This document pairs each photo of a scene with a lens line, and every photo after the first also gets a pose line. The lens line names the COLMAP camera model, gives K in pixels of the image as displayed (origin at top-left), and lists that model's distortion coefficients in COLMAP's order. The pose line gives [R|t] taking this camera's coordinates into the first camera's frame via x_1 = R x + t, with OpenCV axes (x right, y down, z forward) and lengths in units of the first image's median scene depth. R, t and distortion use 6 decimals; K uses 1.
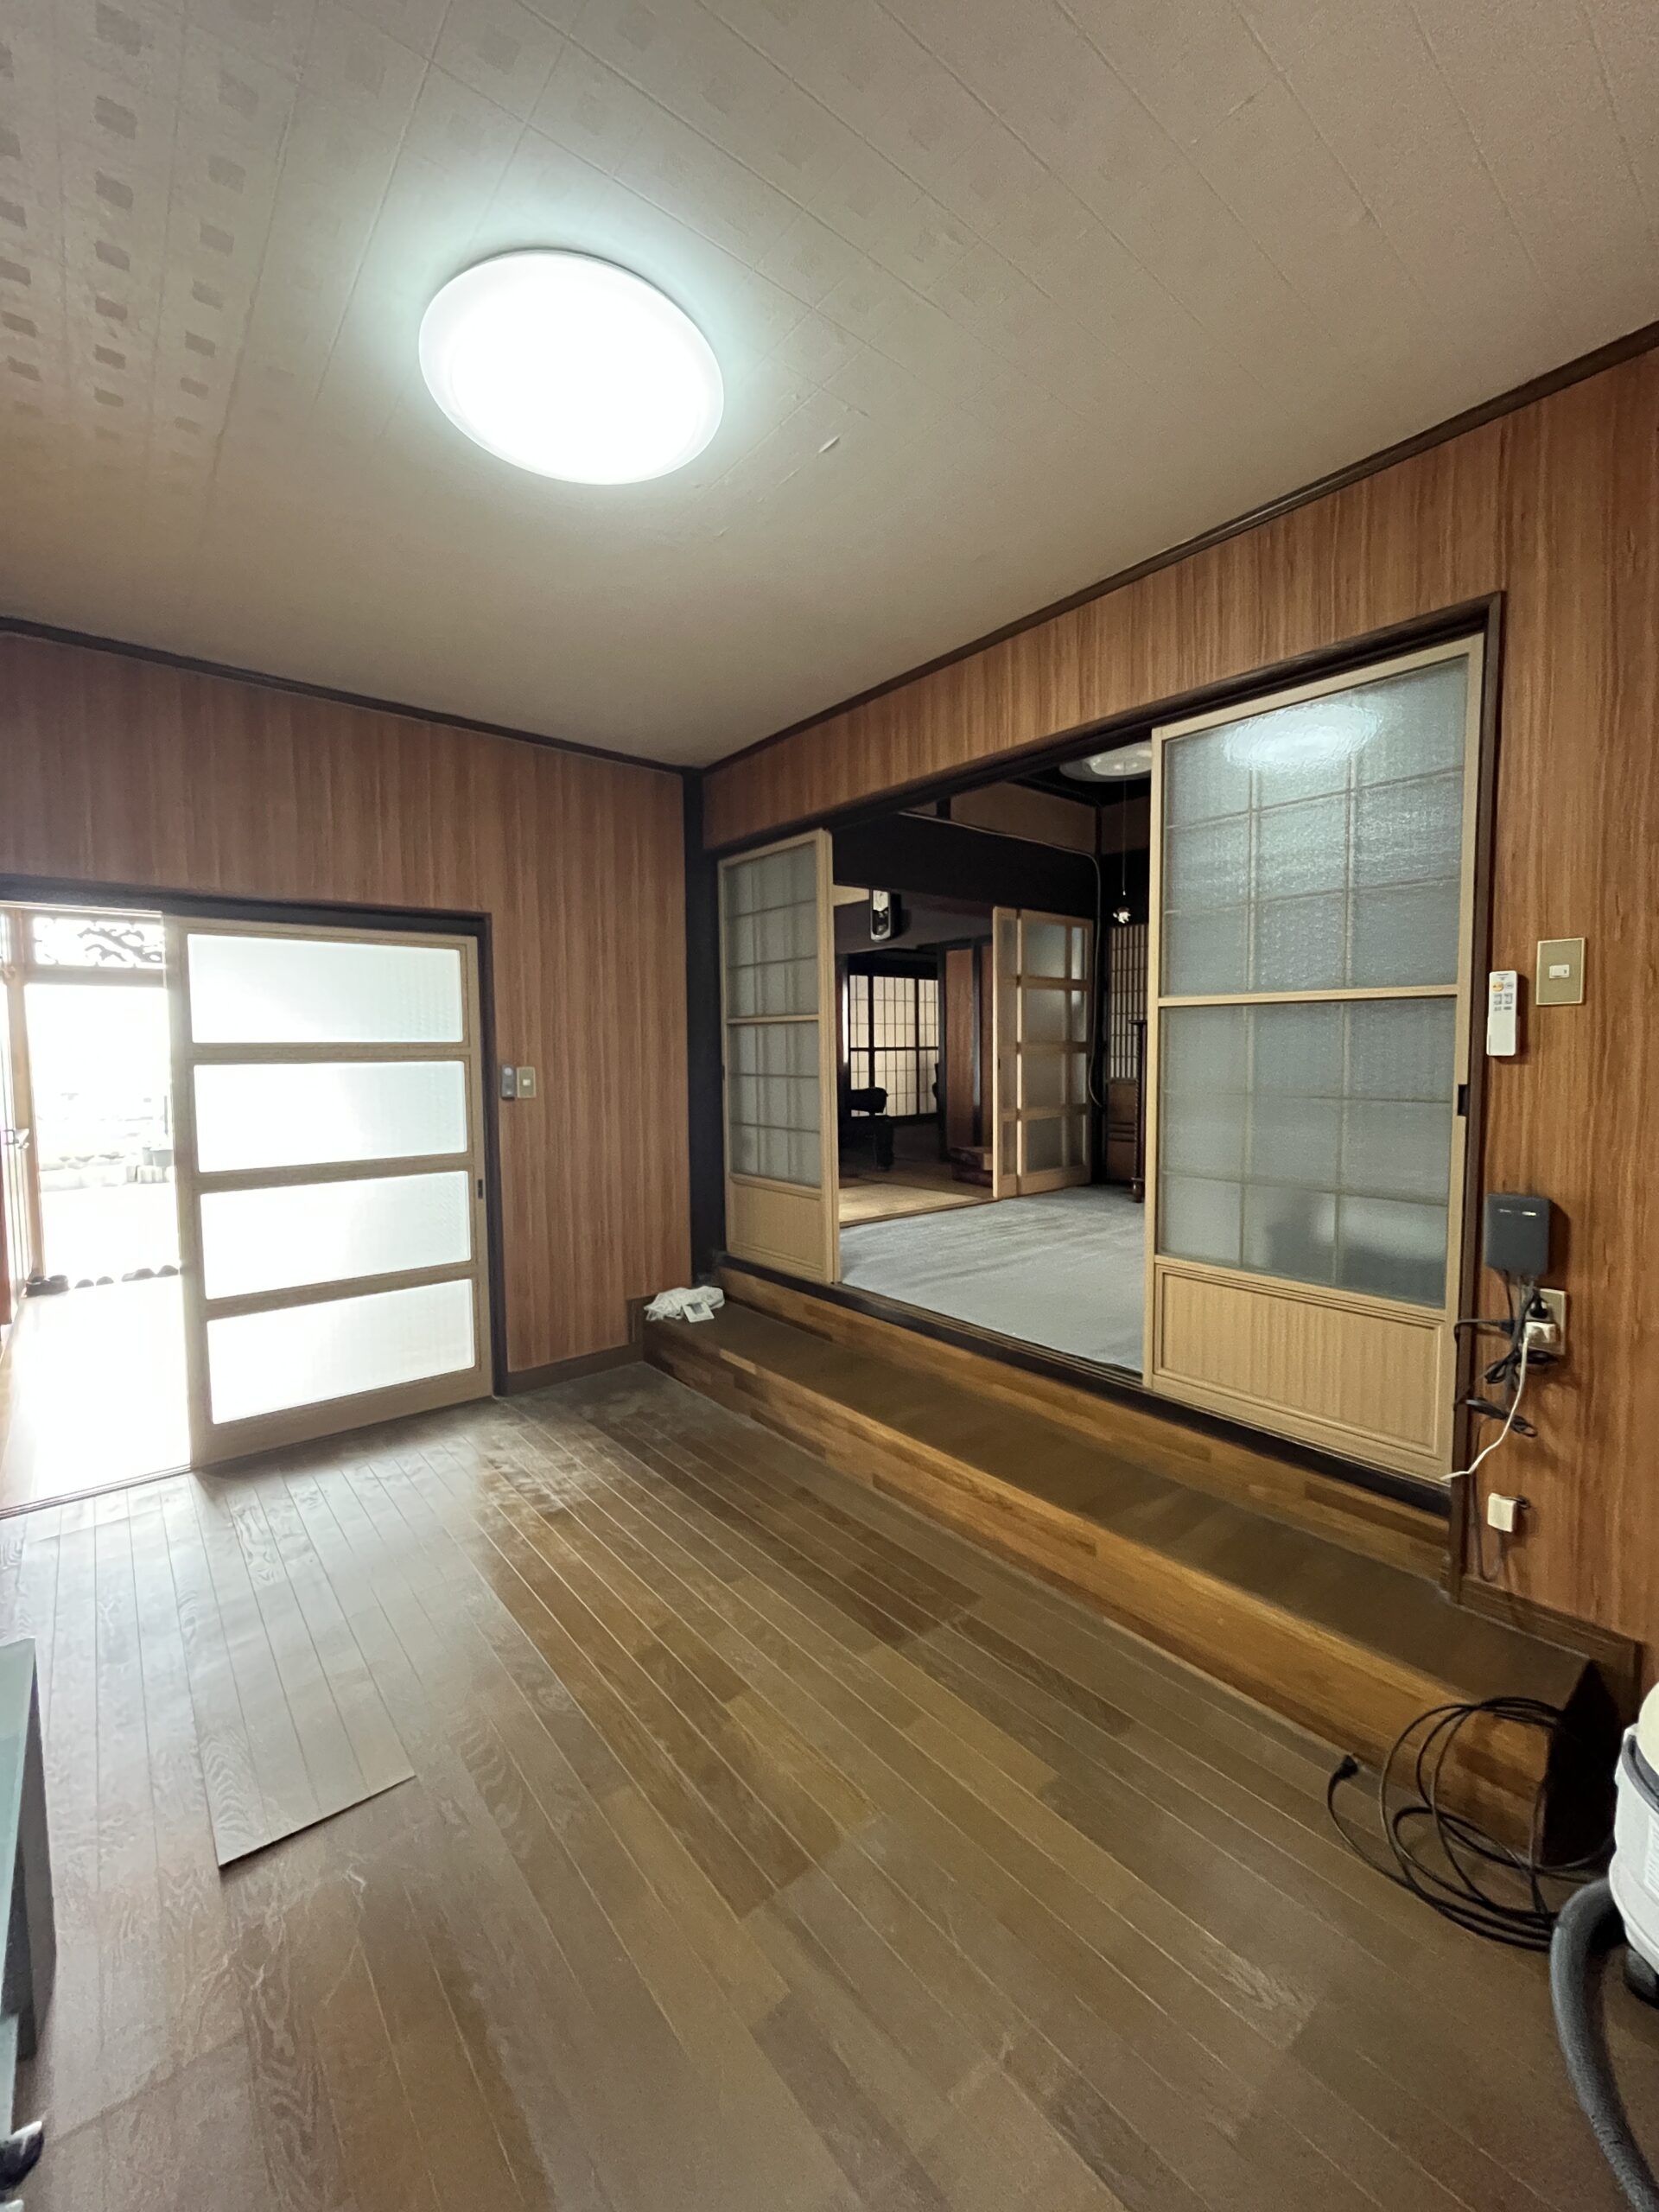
lens RADIAL K [[895.0, 0, 832.2], [0, 895.0, 1099.1], [0, 0, 1]] dist [-0.000286, -0.000428]
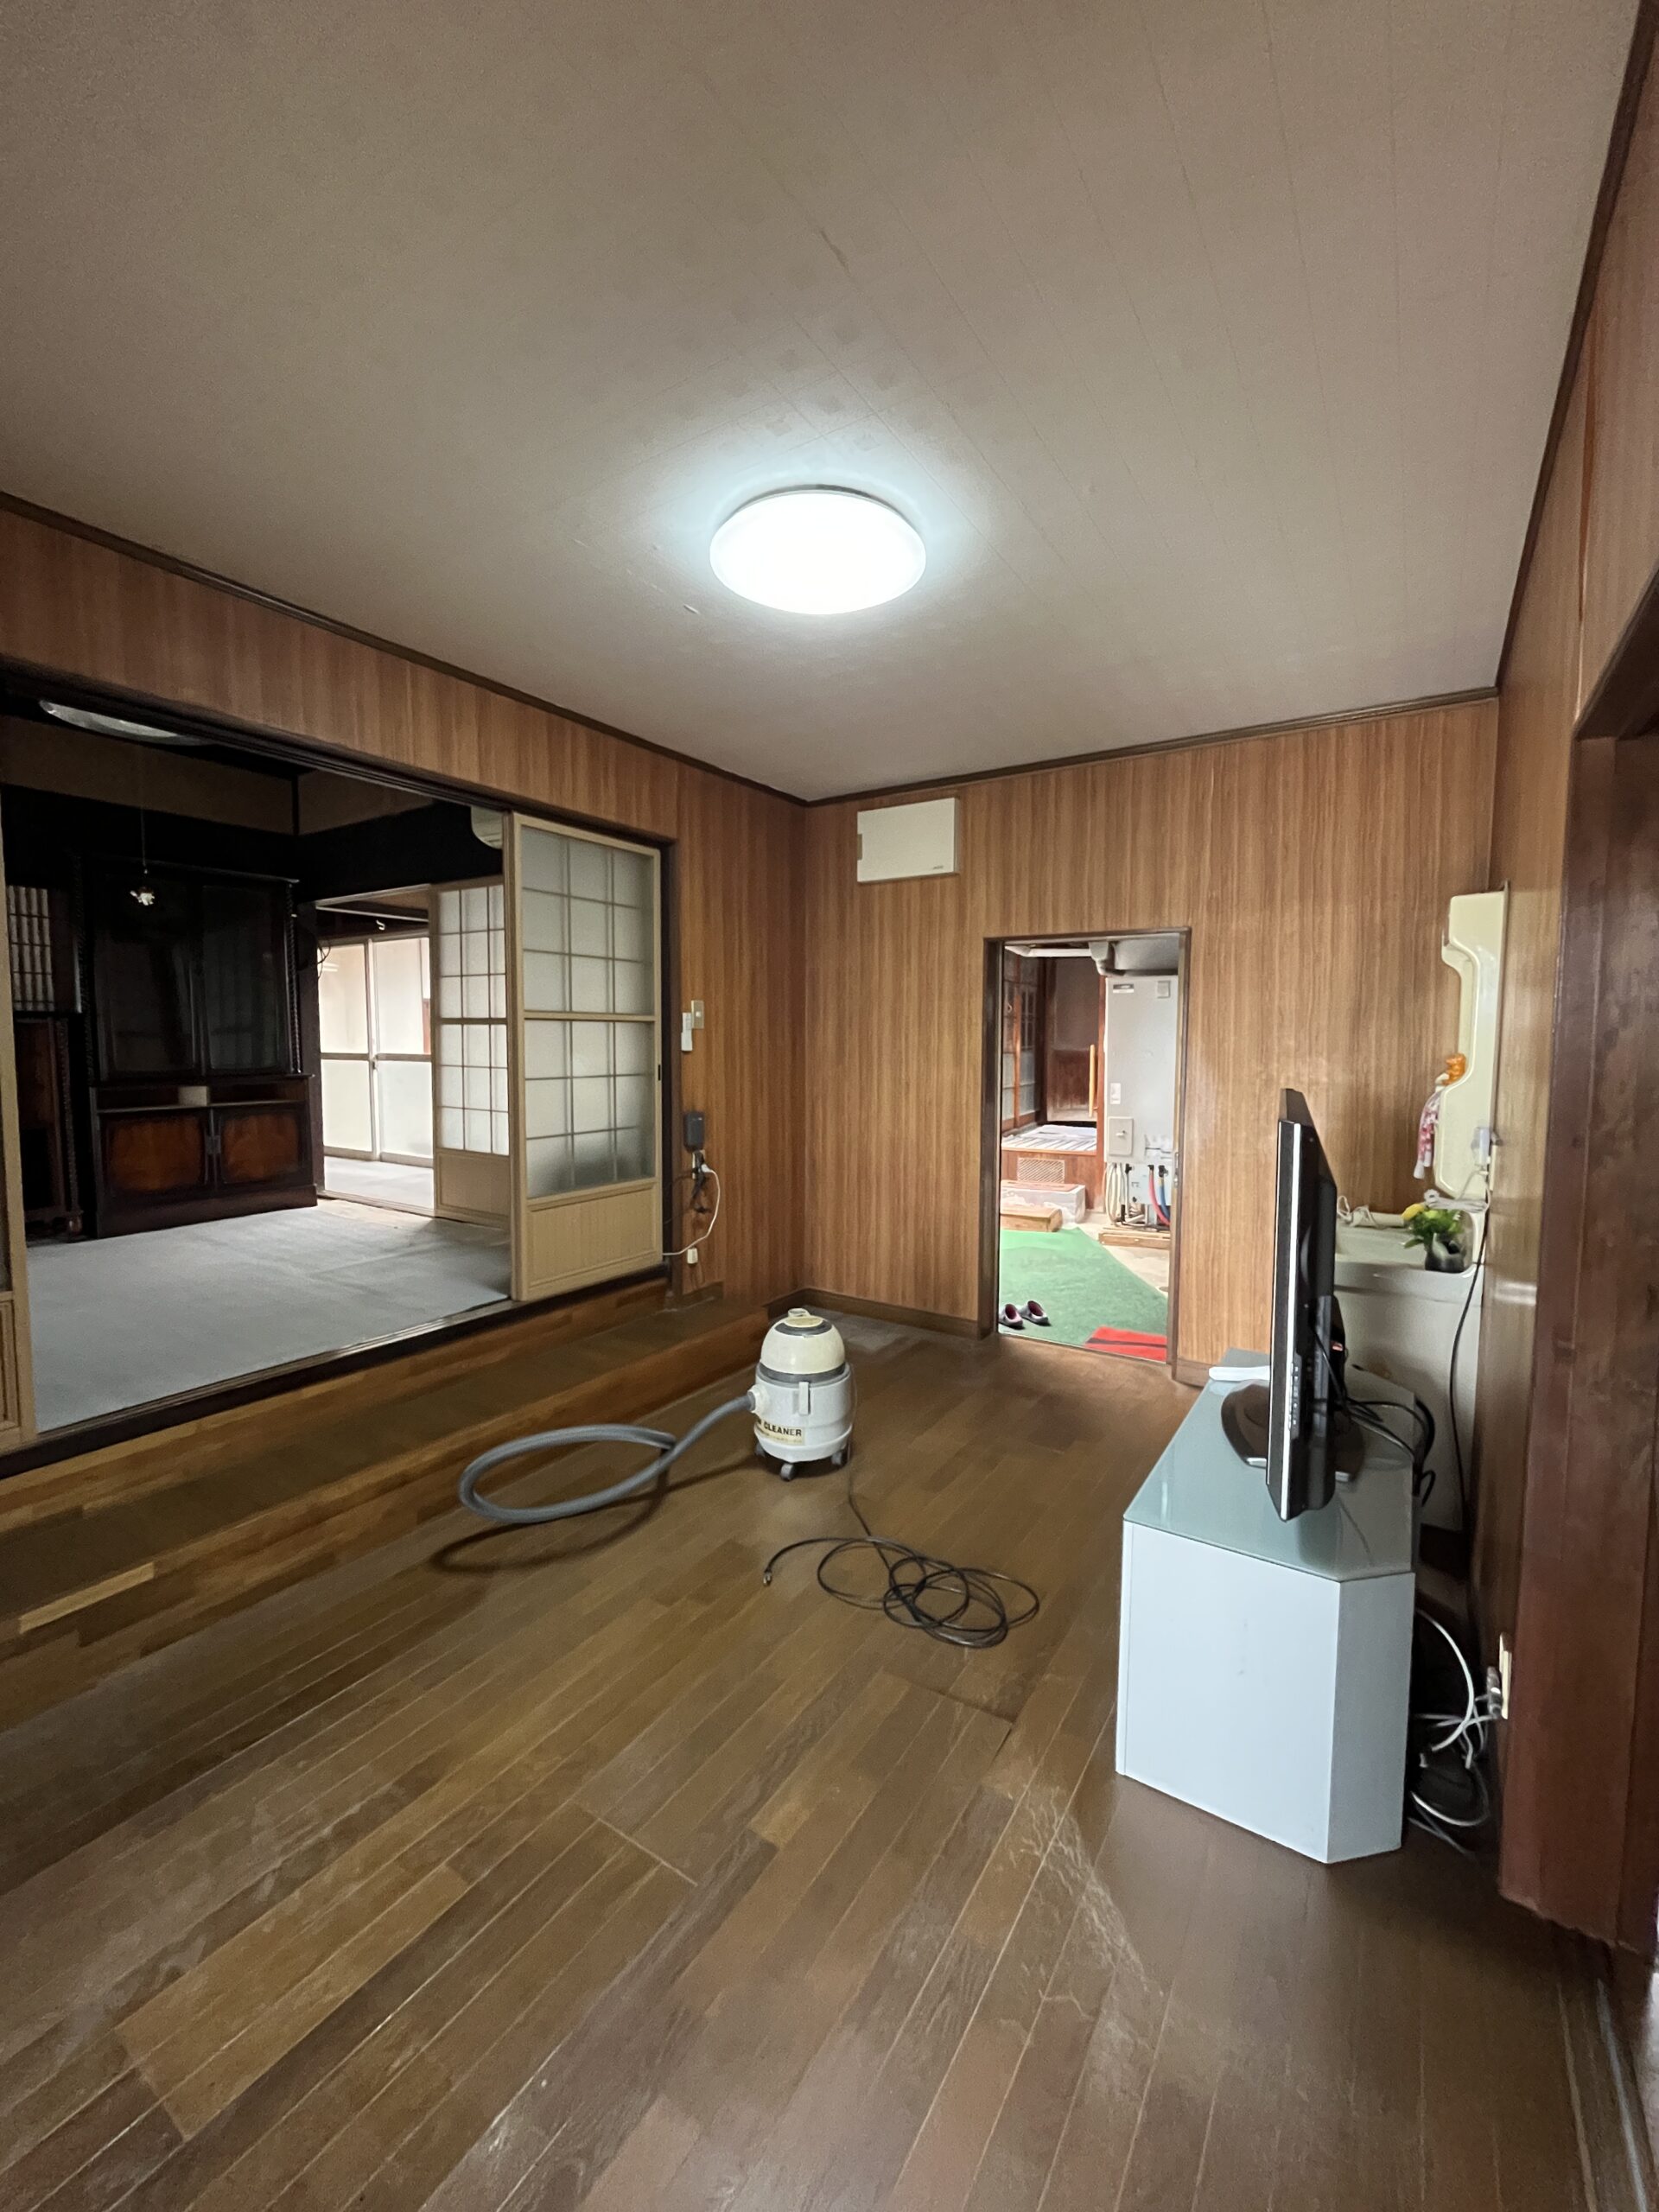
lens RADIAL K [[895.0, 0, 832.2], [0, 895.0, 1099.1], [0, 0, 1]] dist [-0.000286, -0.000428]
pose [[-0.298023, -0.054321, 0.953012, -1.038617], [0.061700, 0.995195, 0.076020, -0.051733], [-0.952562, 0.081457, -0.293240, 0.919664]]
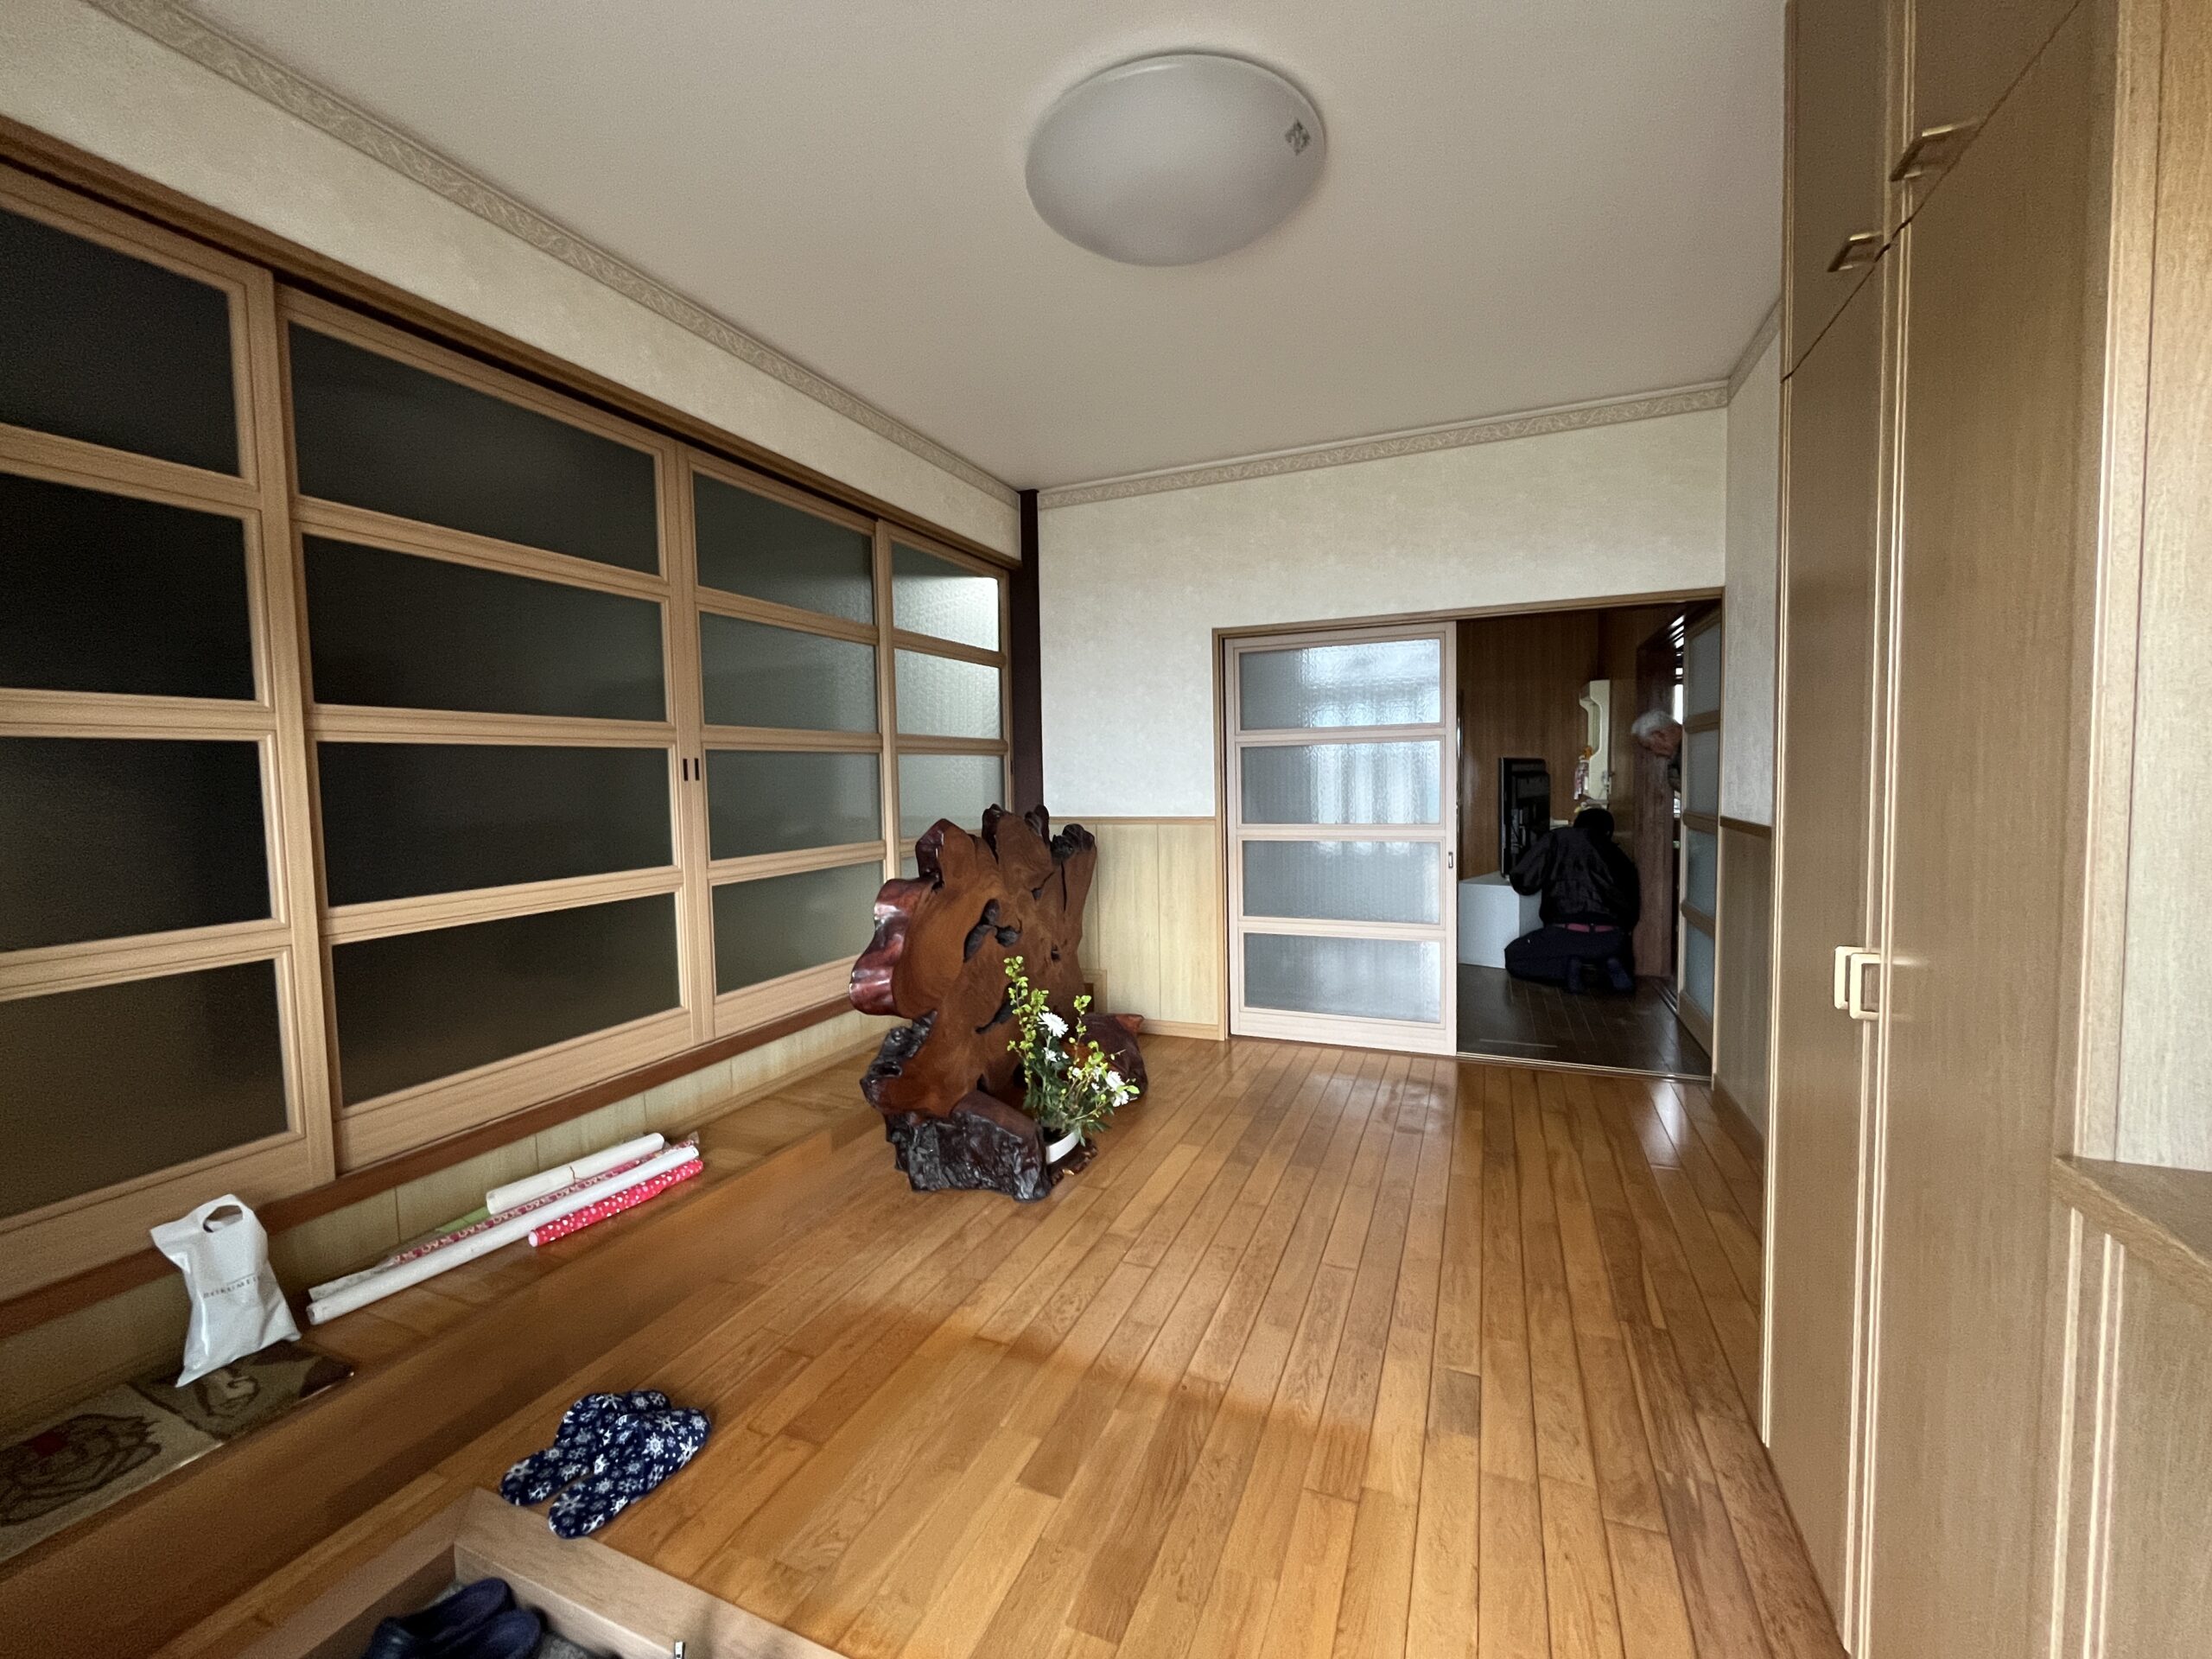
lens RADIAL K [[895.0, 0, 1099.4], [0, 895.0, 825.2], [0, 0, 1]] dist [-0.000286, -0.000428]
pose [[-0.455280, -0.030104, 0.889839, -1.901955], [0.083053, 0.993635, 0.076109, -0.059480], [-0.886466, 0.108554, -0.449882, 2.346370]]
